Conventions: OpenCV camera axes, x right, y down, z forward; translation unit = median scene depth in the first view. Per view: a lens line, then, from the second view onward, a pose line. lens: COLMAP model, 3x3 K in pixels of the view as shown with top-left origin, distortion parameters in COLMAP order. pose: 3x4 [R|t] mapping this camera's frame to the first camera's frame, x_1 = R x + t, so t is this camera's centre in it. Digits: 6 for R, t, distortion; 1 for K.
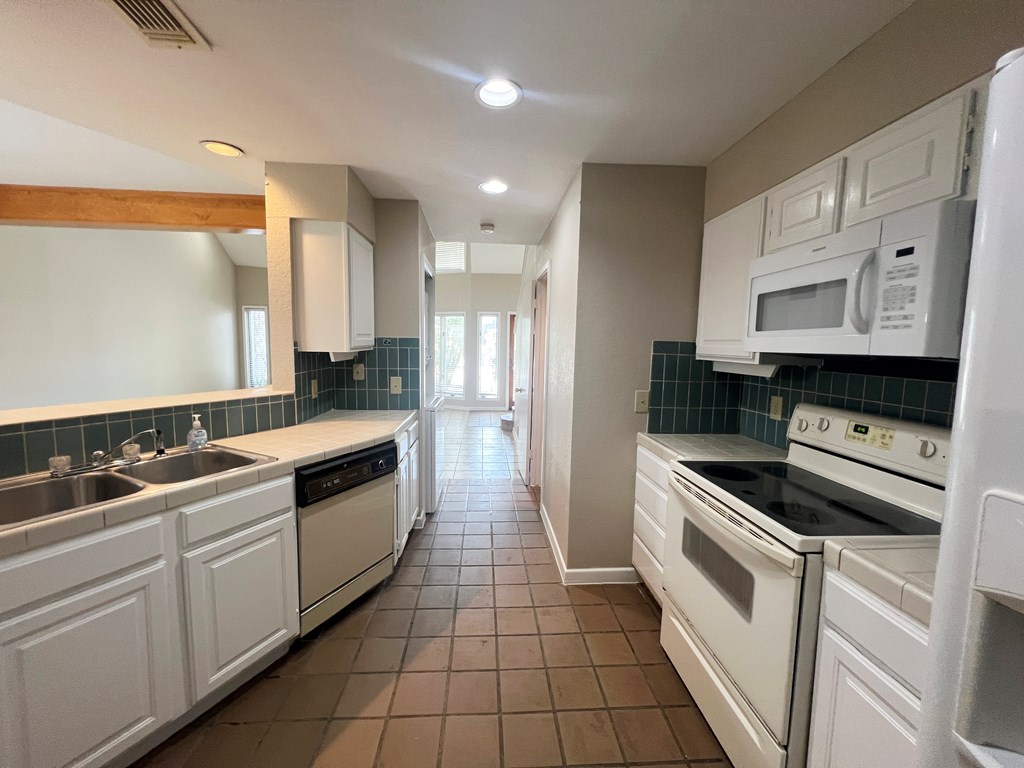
lens RADIAL K [[409.2, 0, 508.8], [0, 409.2, 381.1], [0, 0, 1]] dist [-0.000819, -0.000039]
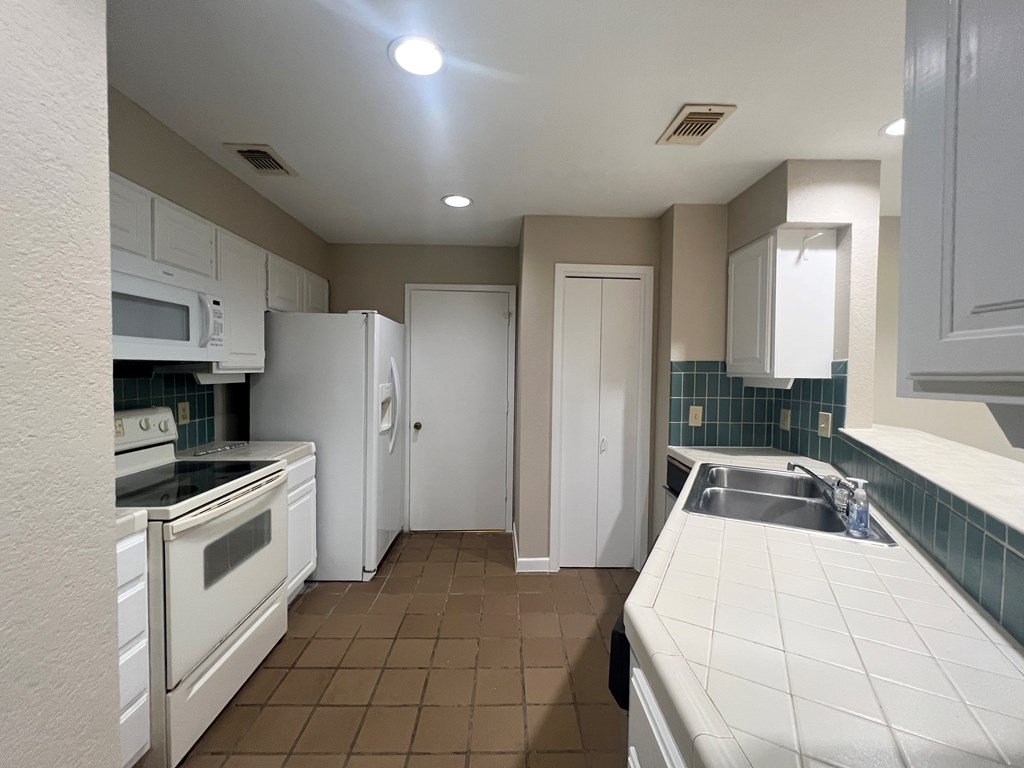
lens RADIAL K [[422.2, 0, 512.1], [0, 422.2, 376.6], [0, 0, 1]] dist [-0.001388, -0.000122]
pose [[-0.998749, -0.029694, 0.040223, -0.232688], [-0.025279, 0.994031, 0.106126, -0.134152], [-0.043134, 0.104977, -0.993539, 1.666824]]
